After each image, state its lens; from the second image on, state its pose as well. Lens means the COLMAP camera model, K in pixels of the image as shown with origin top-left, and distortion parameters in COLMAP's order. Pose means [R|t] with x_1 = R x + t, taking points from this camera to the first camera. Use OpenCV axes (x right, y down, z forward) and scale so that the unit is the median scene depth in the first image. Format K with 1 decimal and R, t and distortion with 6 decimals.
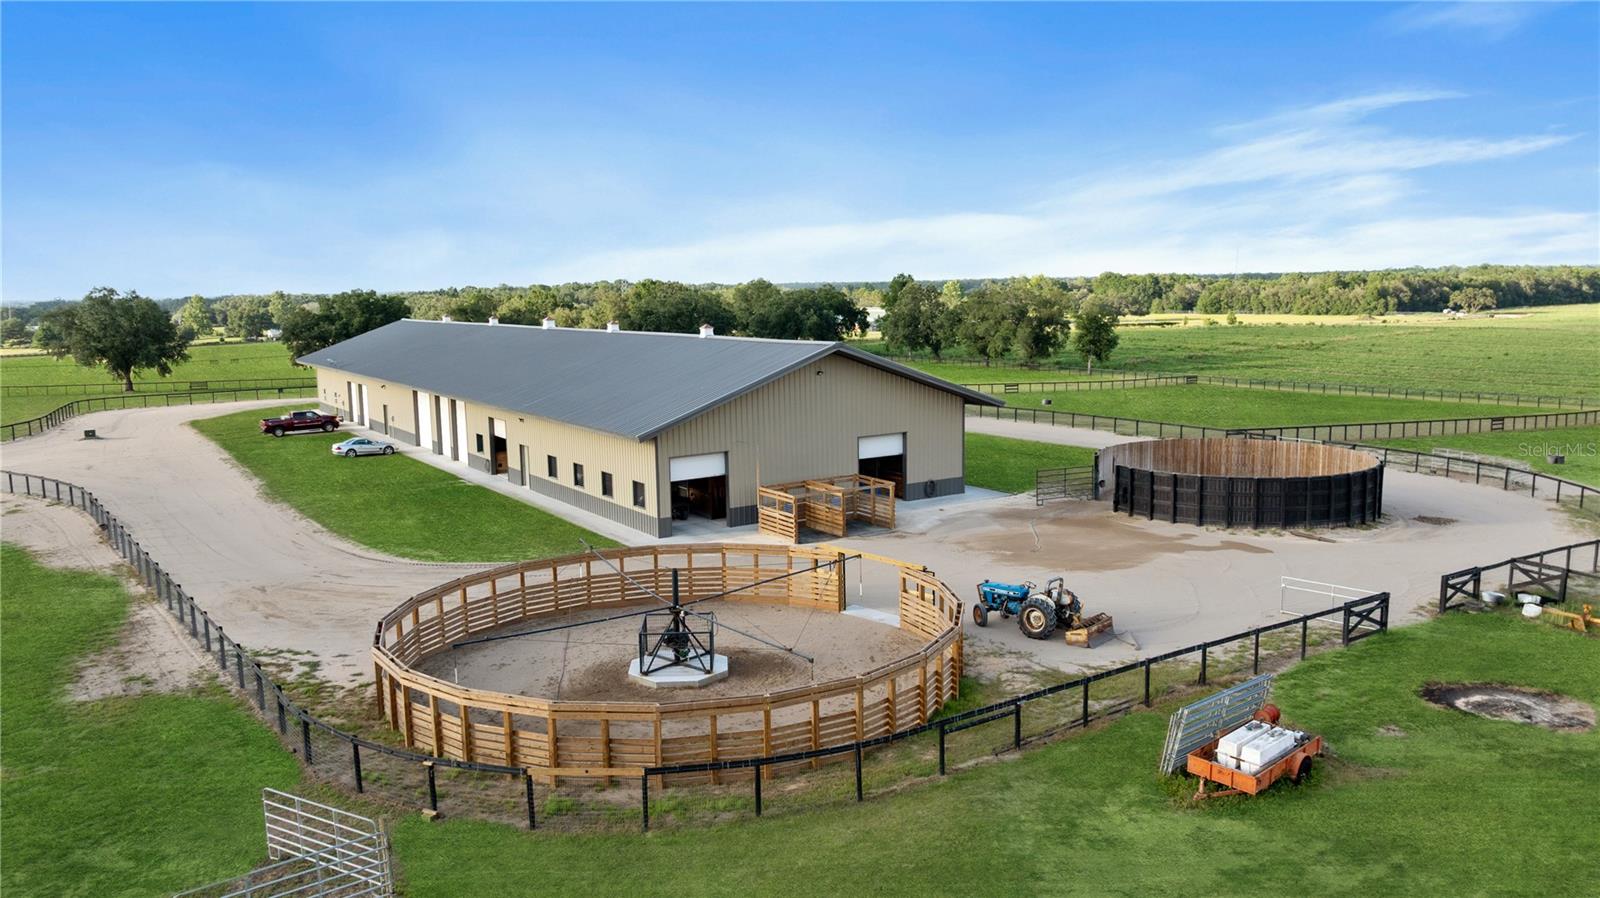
lens RADIAL K [[1177.7, 0, 800.0], [0, 1177.7, 449.0], [0, 0, 1]] dist [-0.007550, 0.007514]
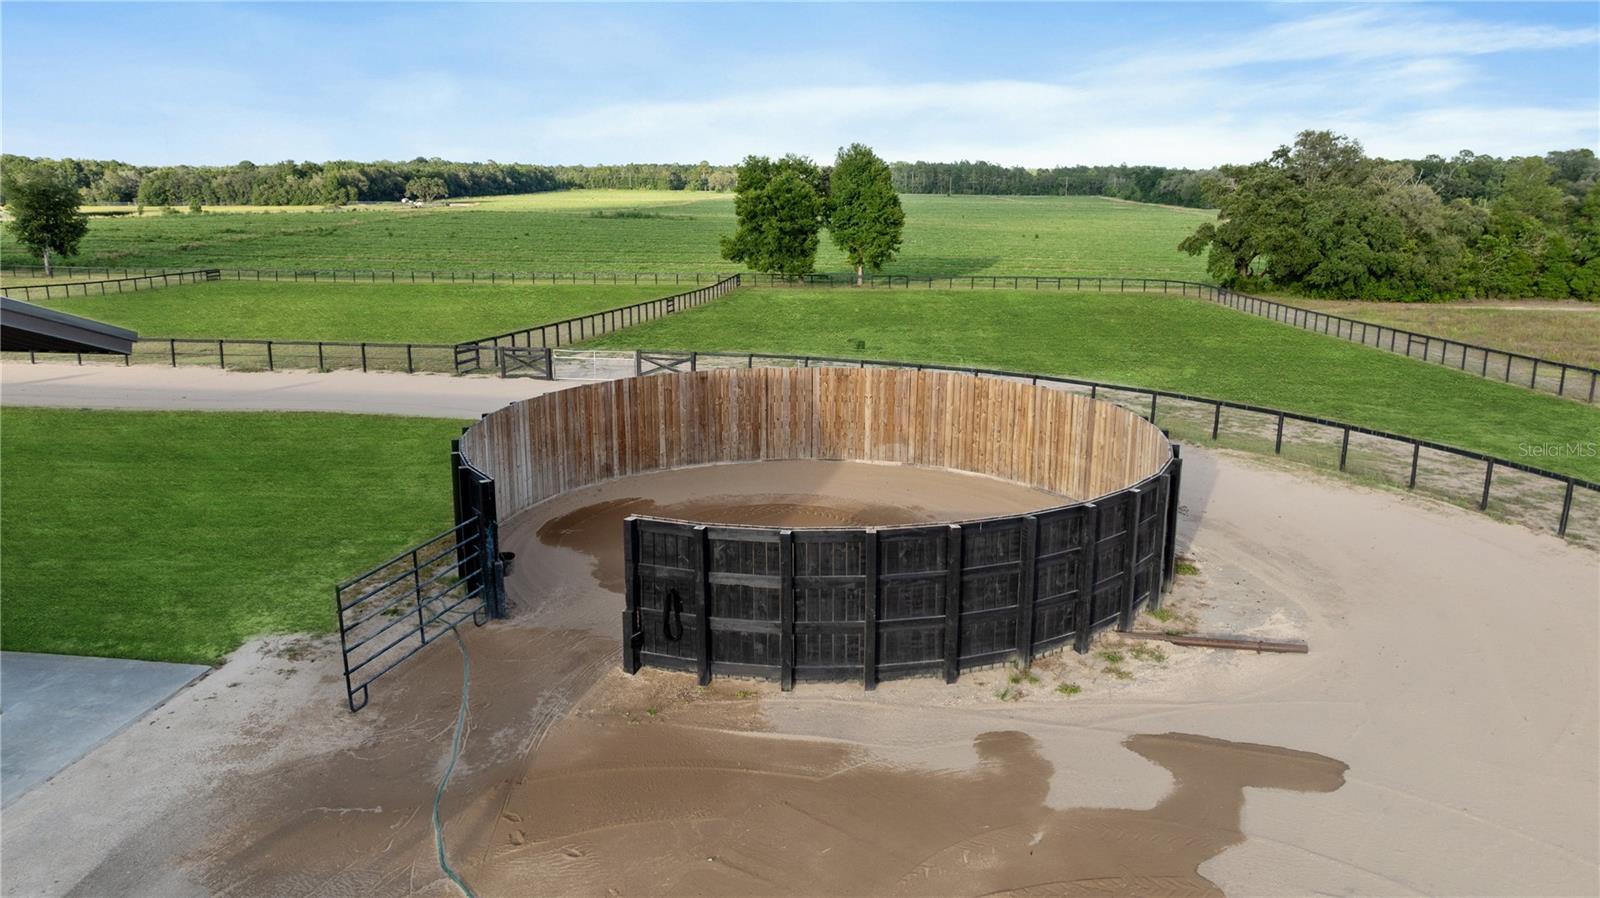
lens RADIAL K [[1116.5, 0, 800.0], [0, 1116.5, 449.0], [0, 0, 1]] dist [0.001540, 0.001040]
pose [[0.653151, -0.165266, 0.738973, 0.038311], [0.093082, 0.986015, 0.138243, -0.015411], [-0.751485, -0.021508, 0.659399, 0.284504]]
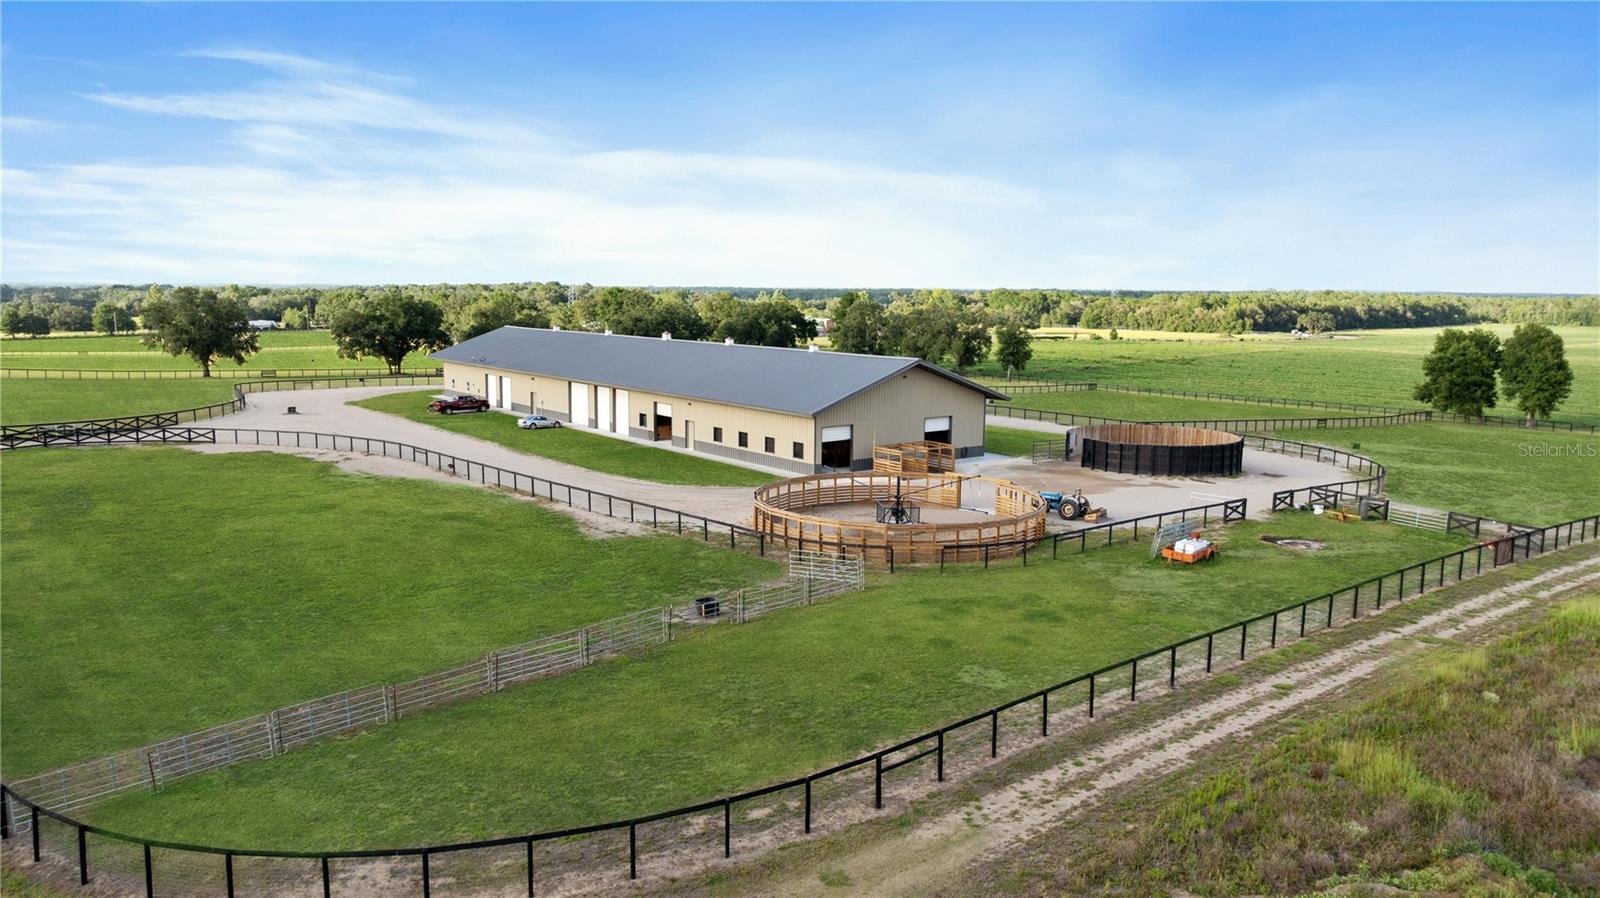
lens RADIAL K [[1116.5, 0, 800.0], [0, 1116.5, 449.0], [0, 0, 1]] dist [0.001540, 0.001040]
pose [[0.996125, 0.016235, 0.086440, -0.084507], [-0.016476, 0.999862, 0.002069, 0.010642], [-0.086394, -0.003485, 0.996255, -0.165637]]
